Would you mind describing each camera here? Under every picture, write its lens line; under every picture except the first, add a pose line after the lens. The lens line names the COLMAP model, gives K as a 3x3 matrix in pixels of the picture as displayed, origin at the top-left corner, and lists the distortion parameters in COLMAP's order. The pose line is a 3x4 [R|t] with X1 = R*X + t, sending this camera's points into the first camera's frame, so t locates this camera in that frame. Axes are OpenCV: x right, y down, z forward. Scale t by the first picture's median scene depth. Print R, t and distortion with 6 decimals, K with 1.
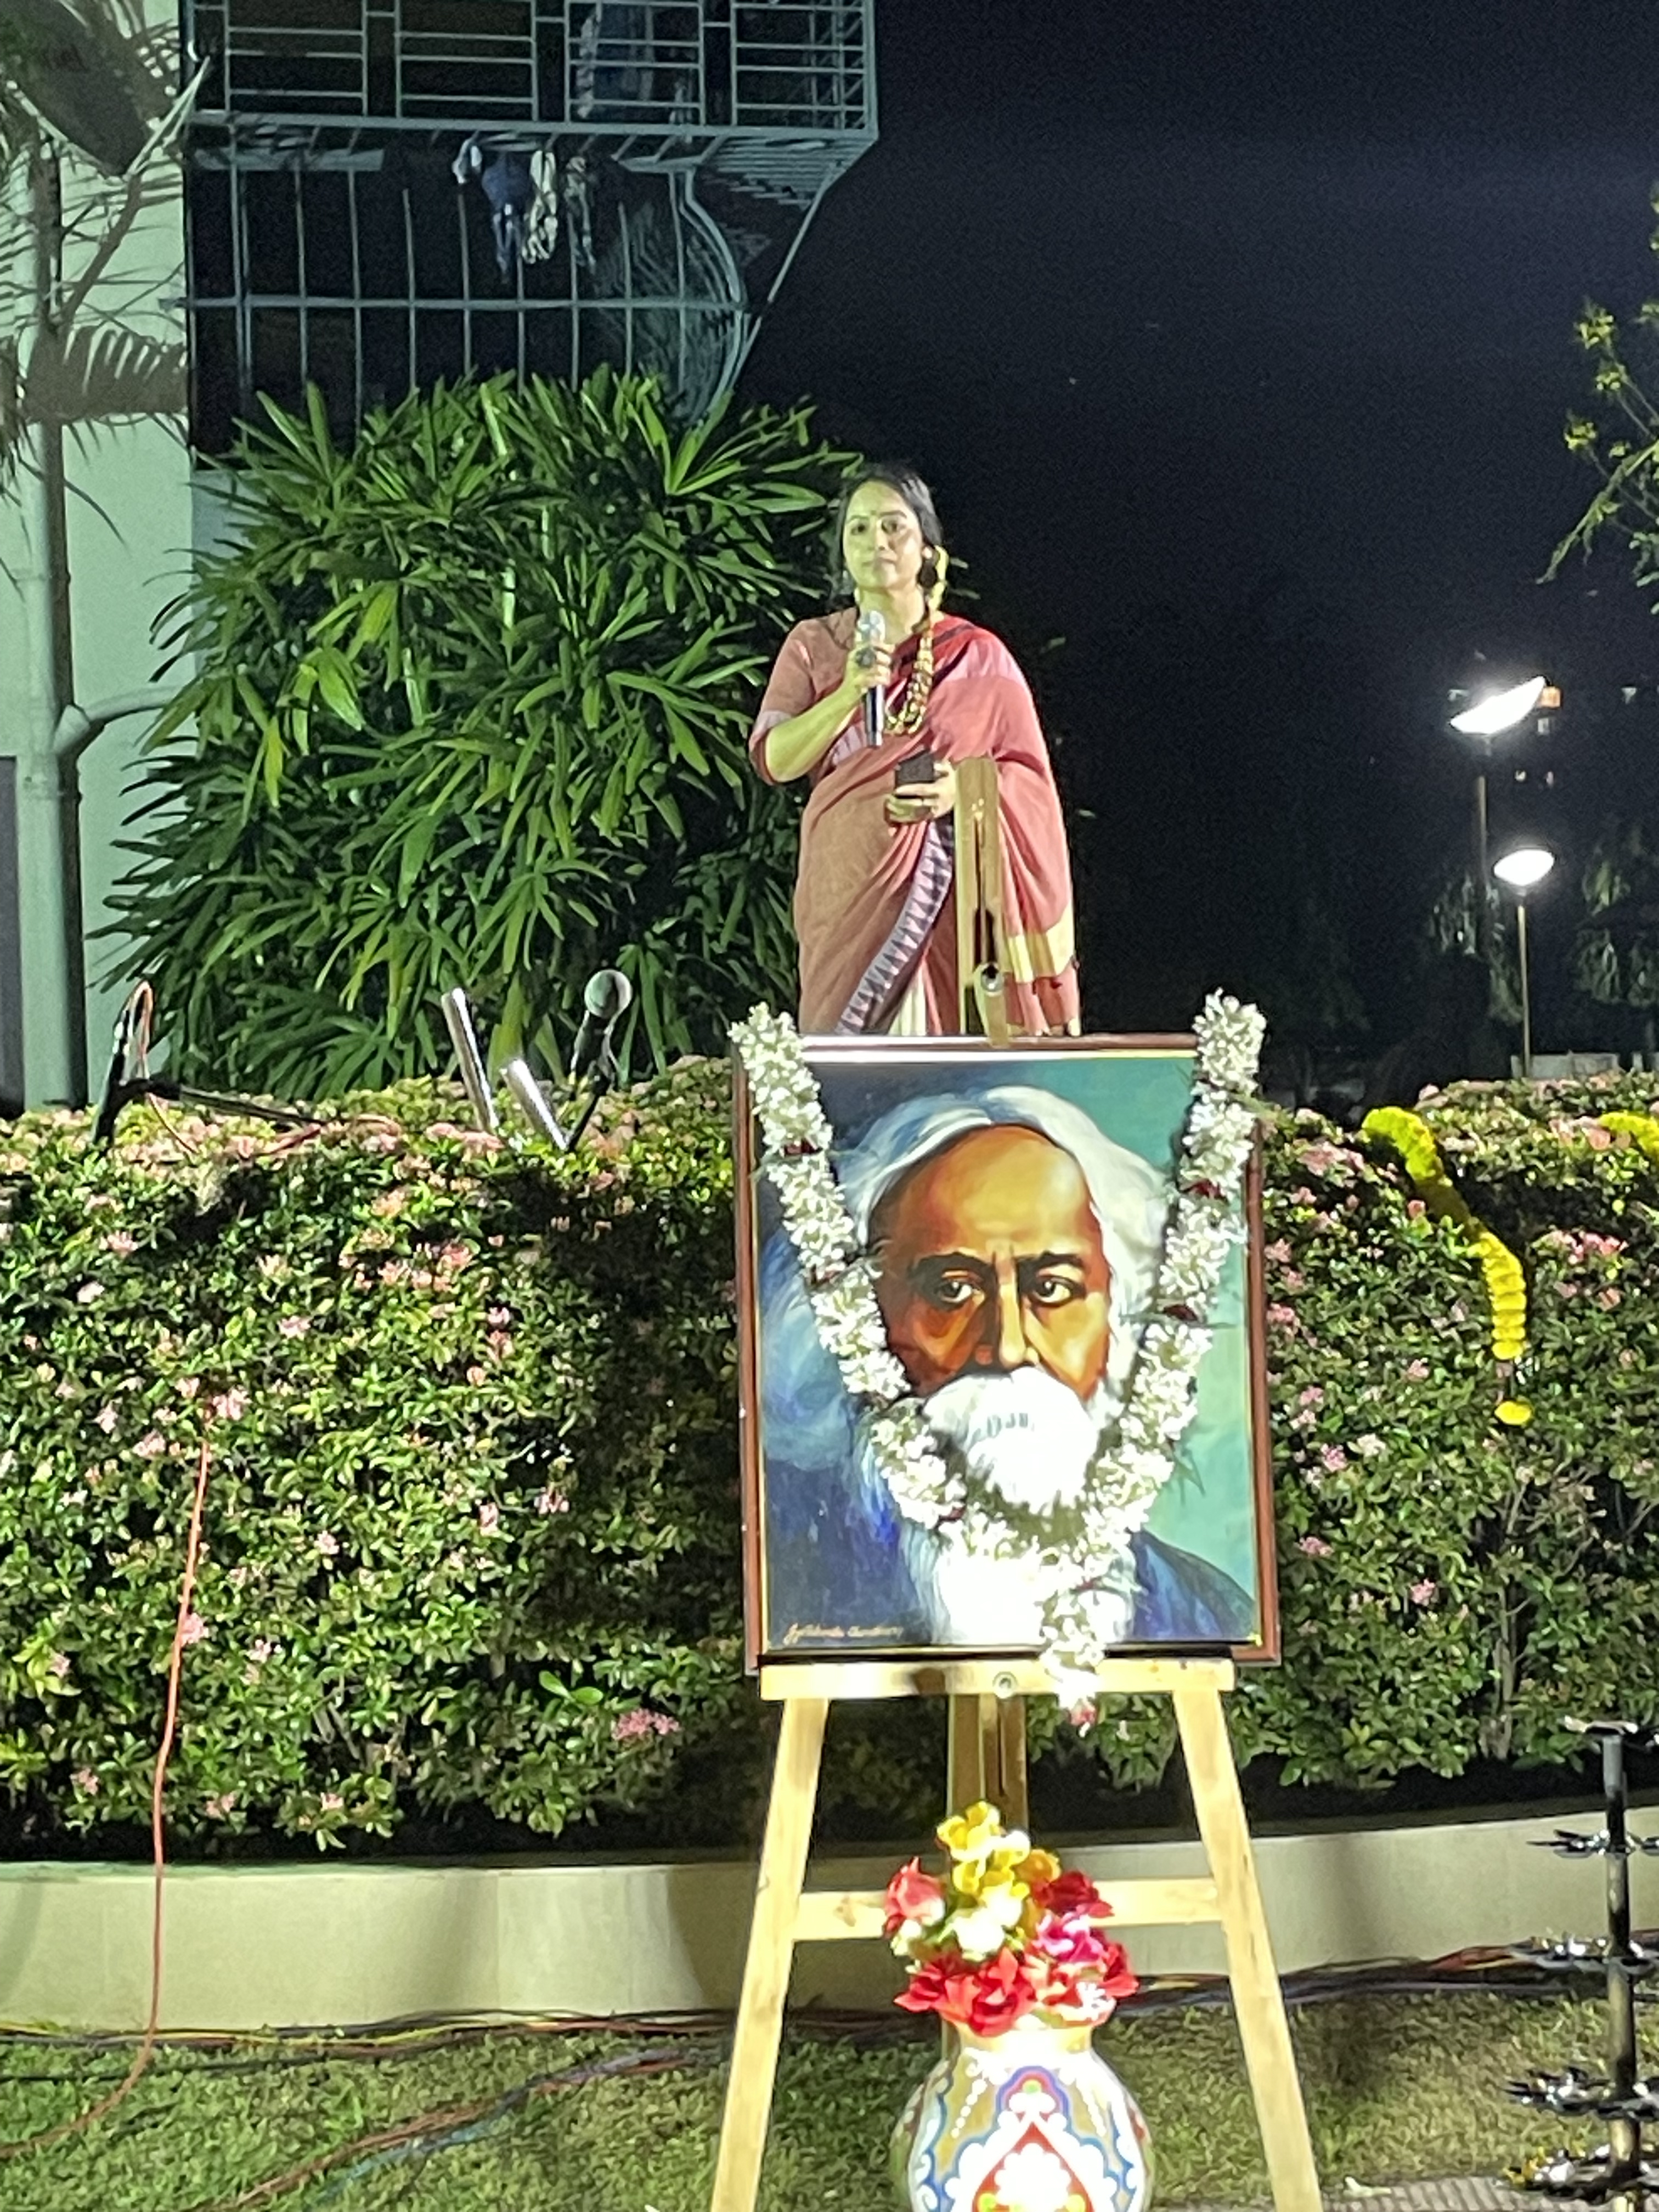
lens RADIAL K [[5127.2, 0, 850.0], [0, 5127.2, 1068.6], [0, 0, 1]] dist [0.107960, 0.000000]
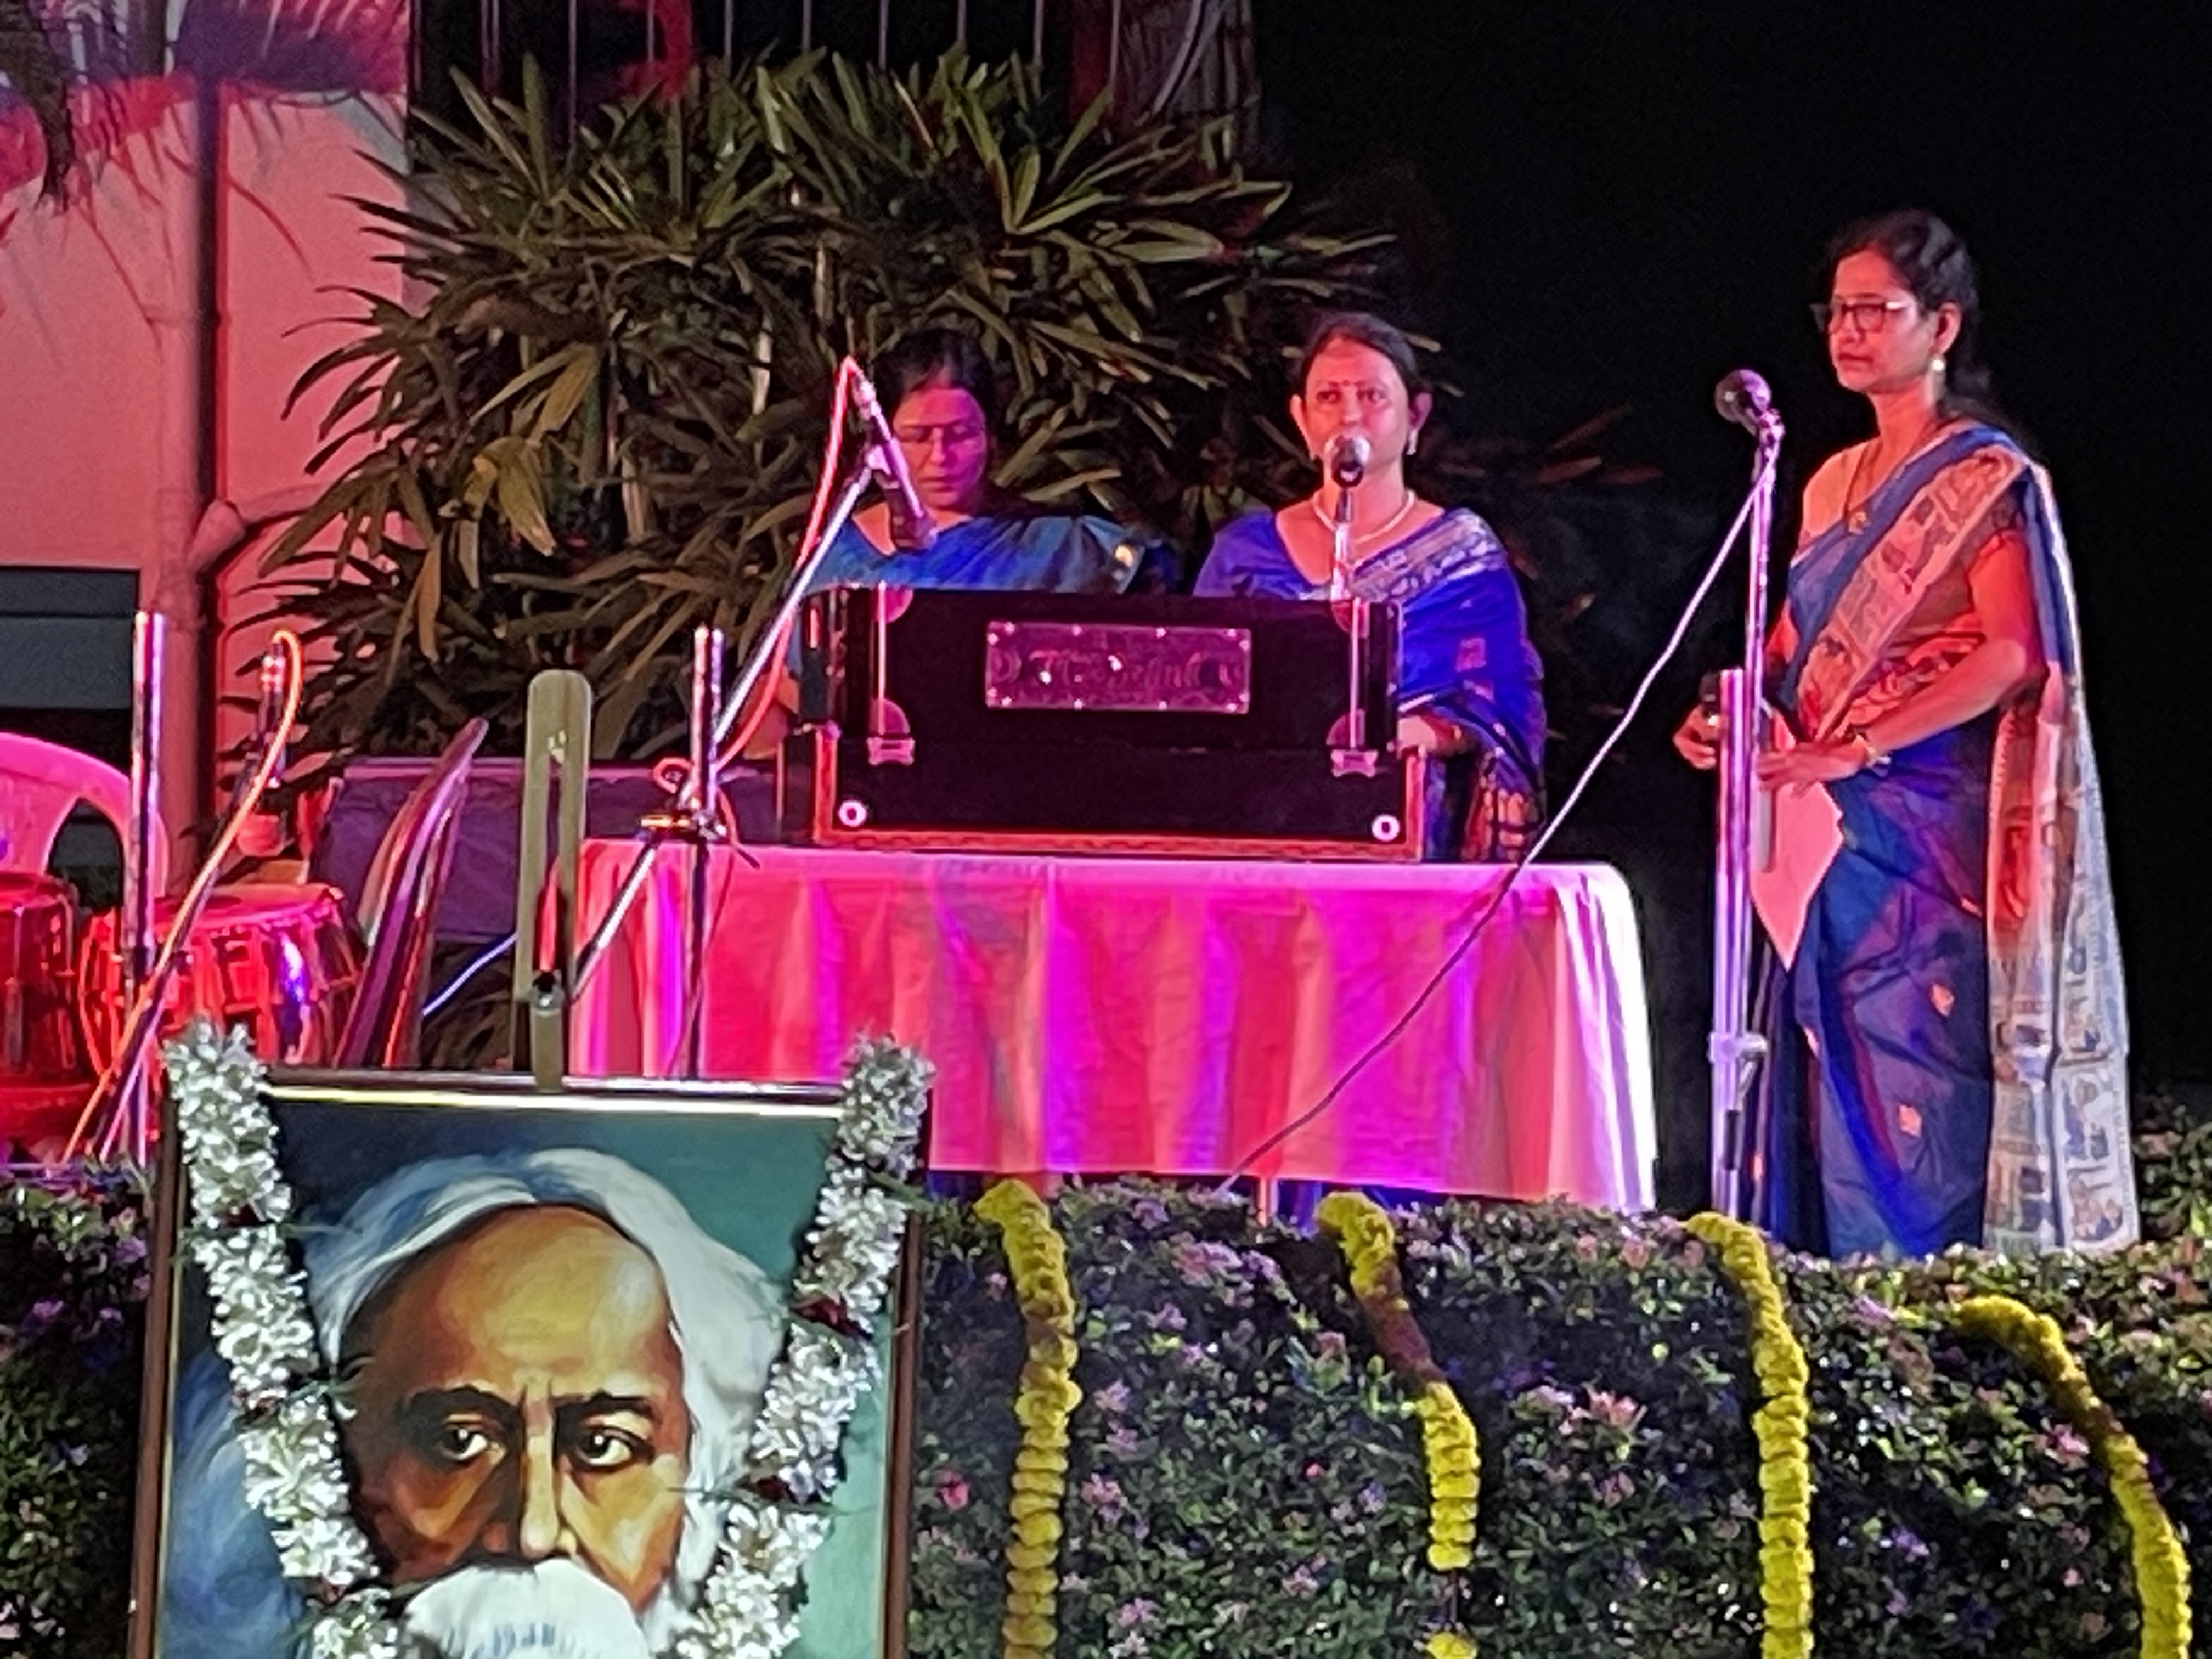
lens RADIAL K [[7388.2, 0, 1186.3], [0, 7388.2, 732.7], [0, 0, 1]] dist [0.101012, 0.000000]
pose [[0.994363, 0.039365, -0.098446, 0.191805], [-0.043124, 0.998408, -0.036346, -0.018039], [0.096859, 0.040386, 0.994478, 0.013696]]
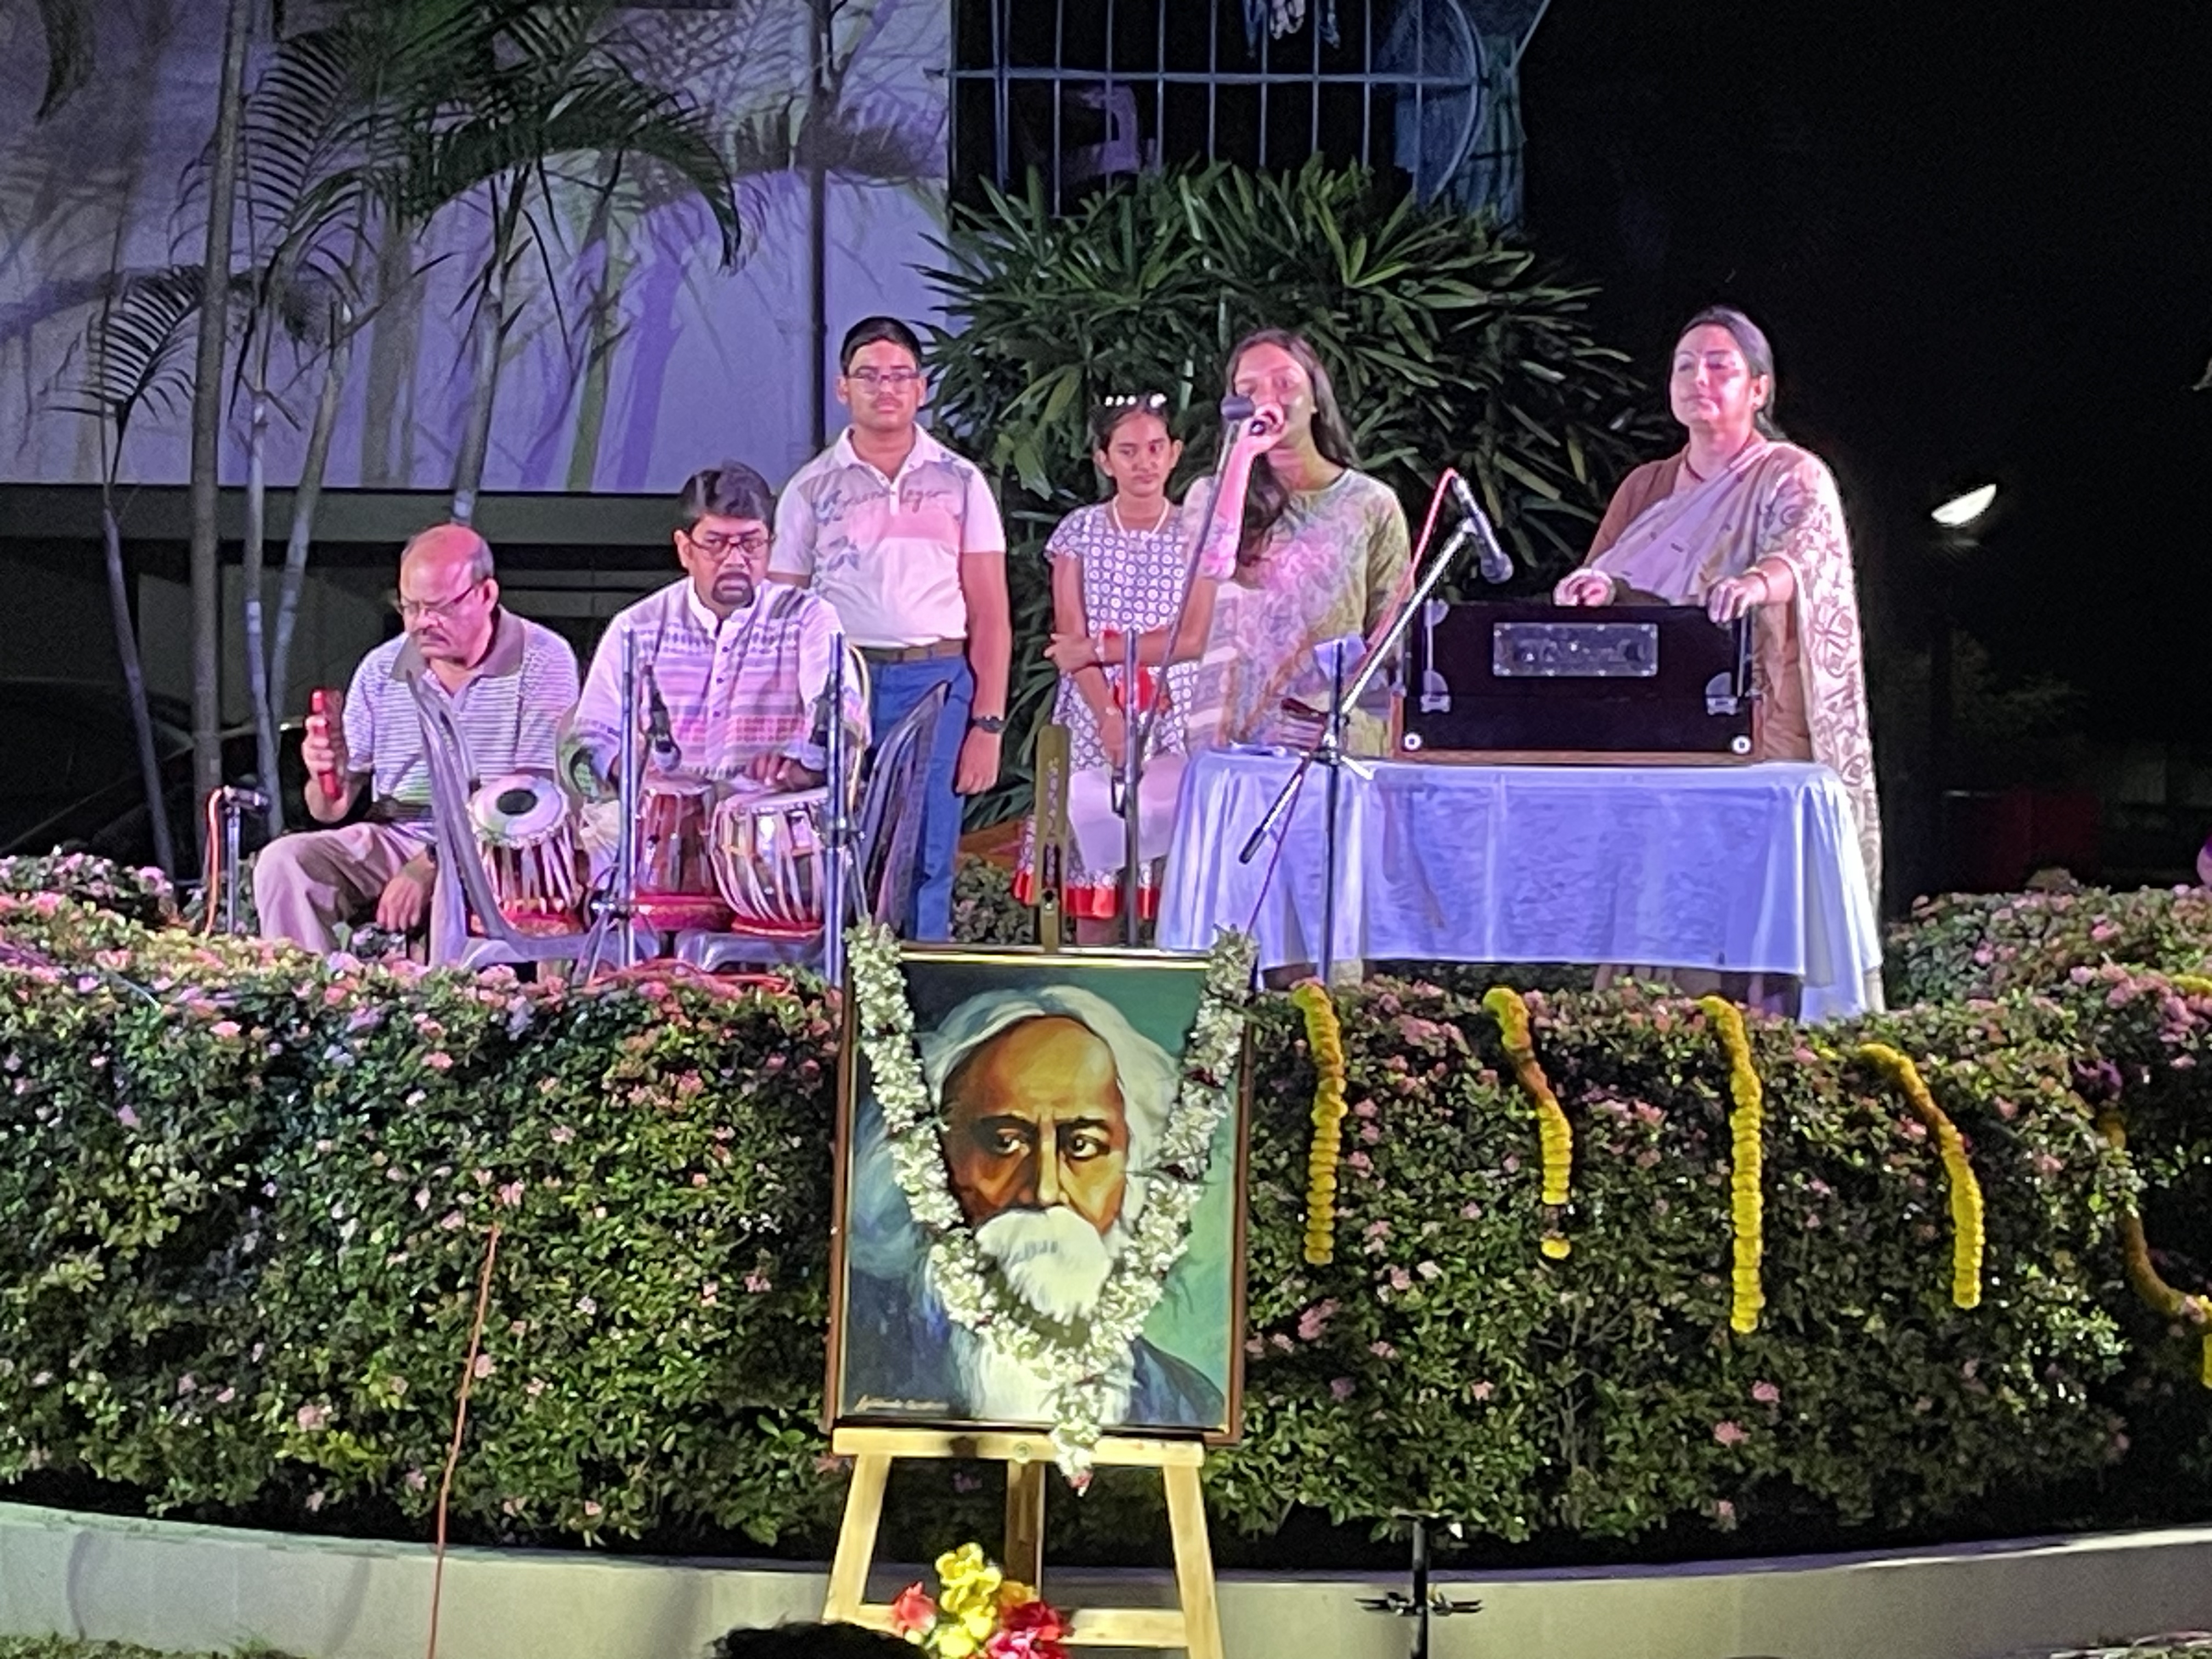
lens RADIAL K [[5650.5, 0, 1160.3], [0, 5650.5, 752.3], [0, 0, 1]] dist [0.115772, 0.000000]
pose [[0.986176, 0.039734, -0.160869, 0.255769], [-0.037347, 0.999143, 0.017833, -0.073750], [0.161440, -0.011578, 0.986815, -0.353055]]
